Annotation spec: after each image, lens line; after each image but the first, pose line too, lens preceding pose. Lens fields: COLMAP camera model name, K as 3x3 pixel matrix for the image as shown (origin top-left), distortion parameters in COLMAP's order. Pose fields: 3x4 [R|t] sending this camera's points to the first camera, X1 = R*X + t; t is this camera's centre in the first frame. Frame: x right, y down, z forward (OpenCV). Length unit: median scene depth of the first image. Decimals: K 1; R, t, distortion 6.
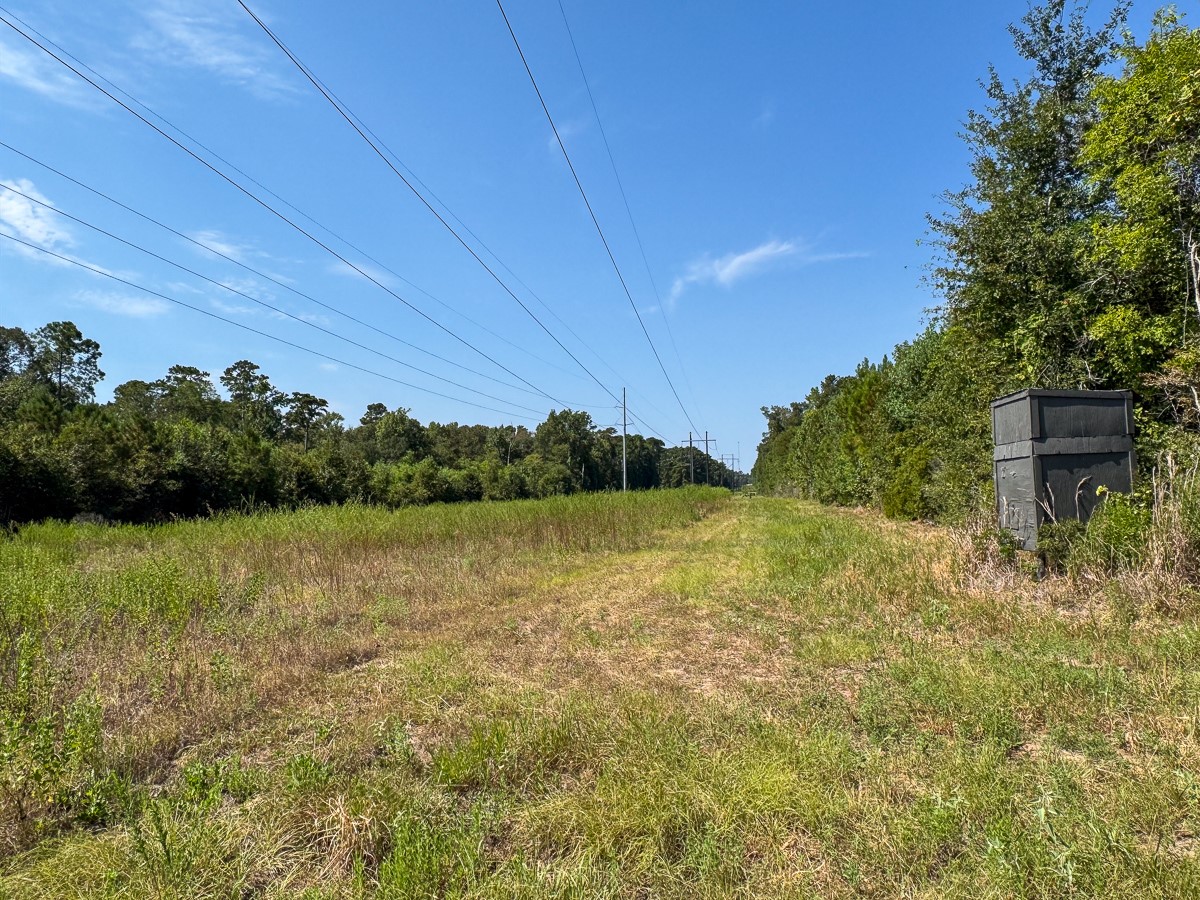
lens RADIAL K [[851.4, 0, 612.6], [0, 851.4, 454.8], [0, 0, 1]] dist [0.008156, -0.004161]
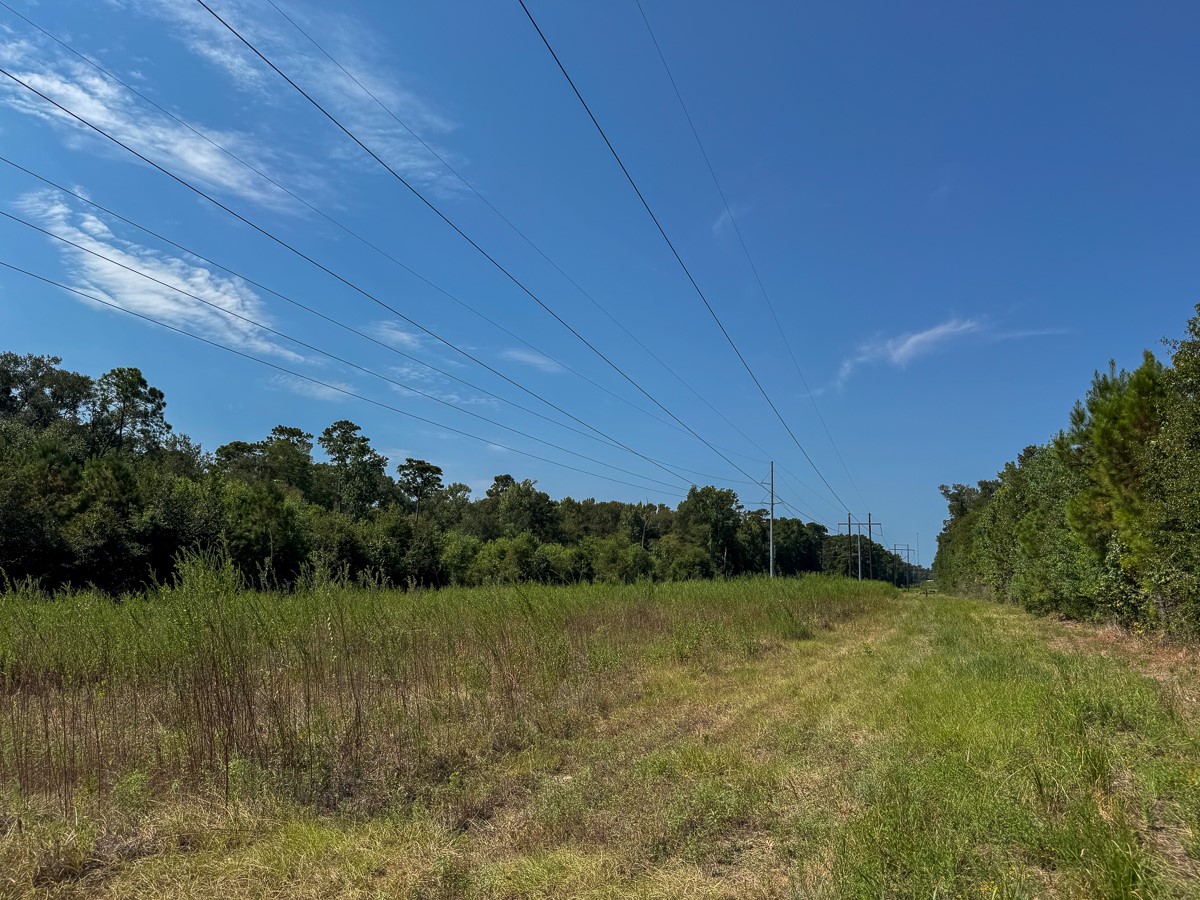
lens RADIAL K [[851.4, 0, 577.1], [0, 851.4, 425.6], [0, 0, 1]] dist [0.008156, -0.004161]
pose [[0.973001, 0.003830, -0.230768, 0.024744], [-0.034293, 0.991163, -0.128142, 0.004820], [0.228238, 0.132597, 0.964534, 0.120478]]
